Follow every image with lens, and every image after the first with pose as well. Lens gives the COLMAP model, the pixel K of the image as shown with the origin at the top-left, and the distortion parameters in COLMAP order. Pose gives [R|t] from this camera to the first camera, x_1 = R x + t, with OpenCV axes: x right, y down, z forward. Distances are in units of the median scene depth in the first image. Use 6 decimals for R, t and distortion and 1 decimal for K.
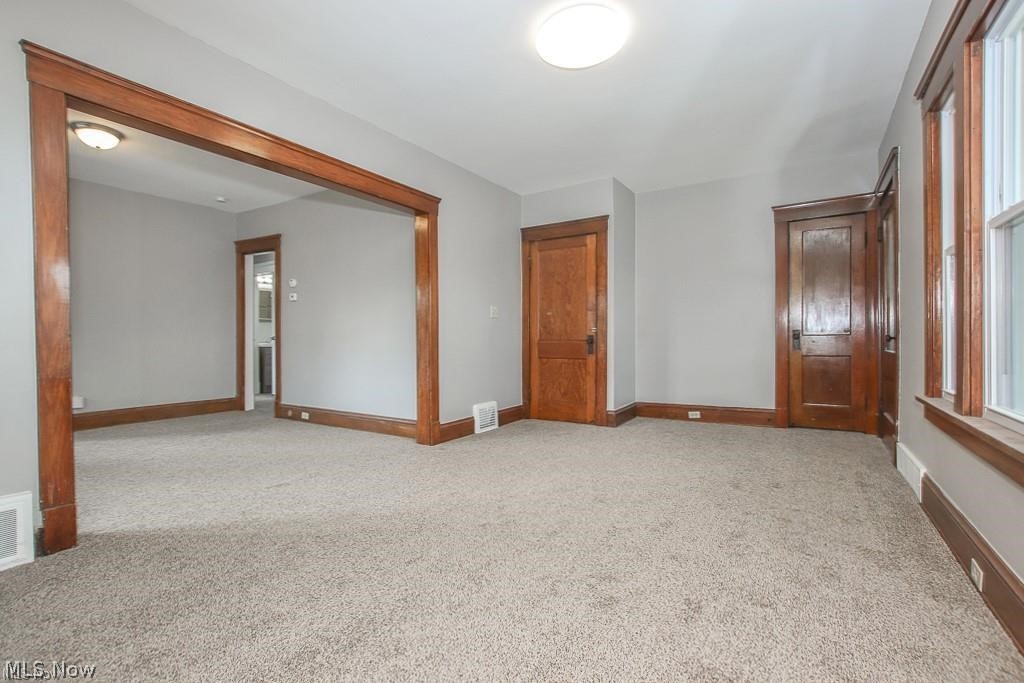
lens RADIAL K [[474.8, 0, 513.0], [0, 474.8, 337.3], [0, 0, 1]] dist [-0.003736, 0.000055]
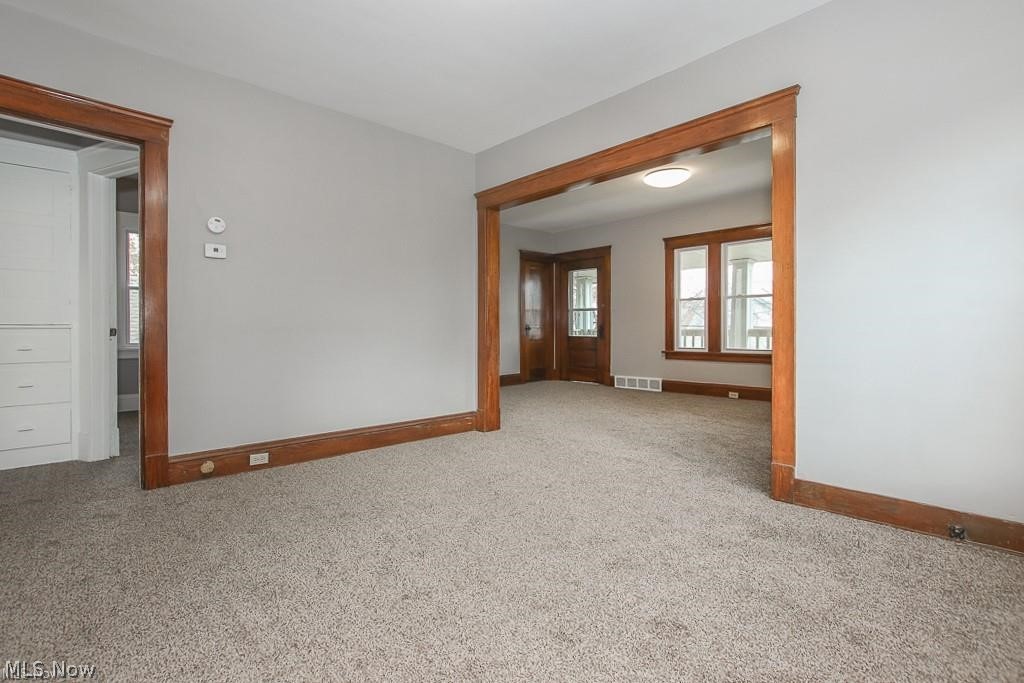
lens RADIAL K [[474.0, 0, 509.5], [0, 474.0, 328.4], [0, 0, 1]] dist [0.000024, 0.000012]
pose [[0.250796, 0.007811, 0.968008, -0.998989], [-0.002262, 0.999969, -0.007483, 0.007877], [-0.968037, -0.000313, 0.250806, 0.592485]]
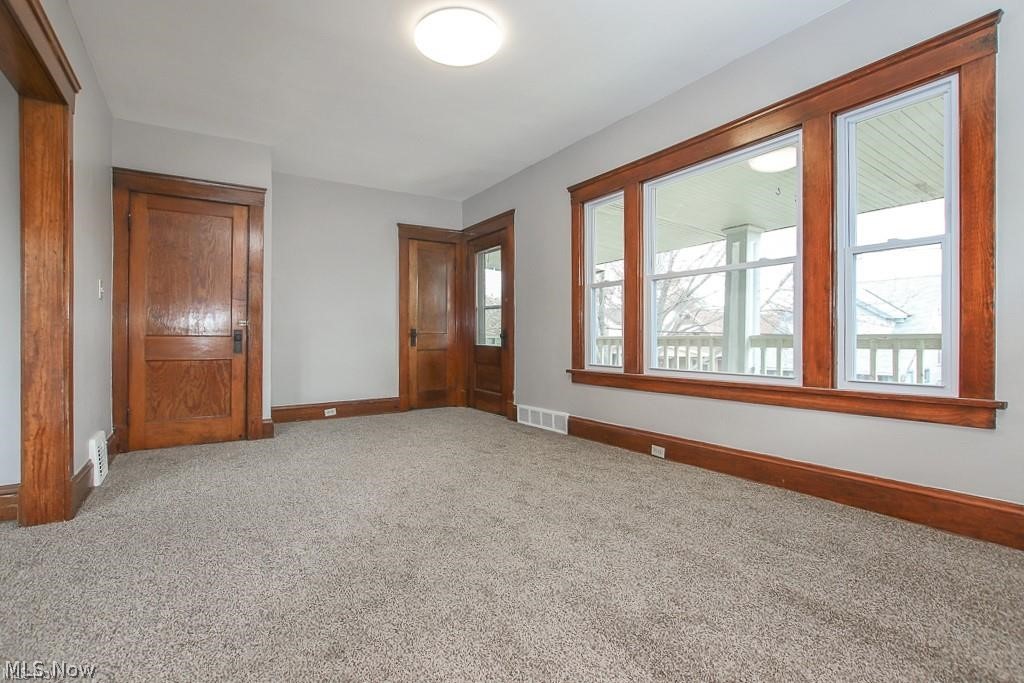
lens RADIAL K [[474.8, 0, 513.0], [0, 474.8, 337.3], [0, 0, 1]] dist [-0.003736, 0.000055]
pose [[0.421435, 0.010090, 0.906803, -0.376146], [-0.006298, 0.999947, -0.008199, 0.011794], [-0.906837, -0.002256, 0.421476, 0.238336]]
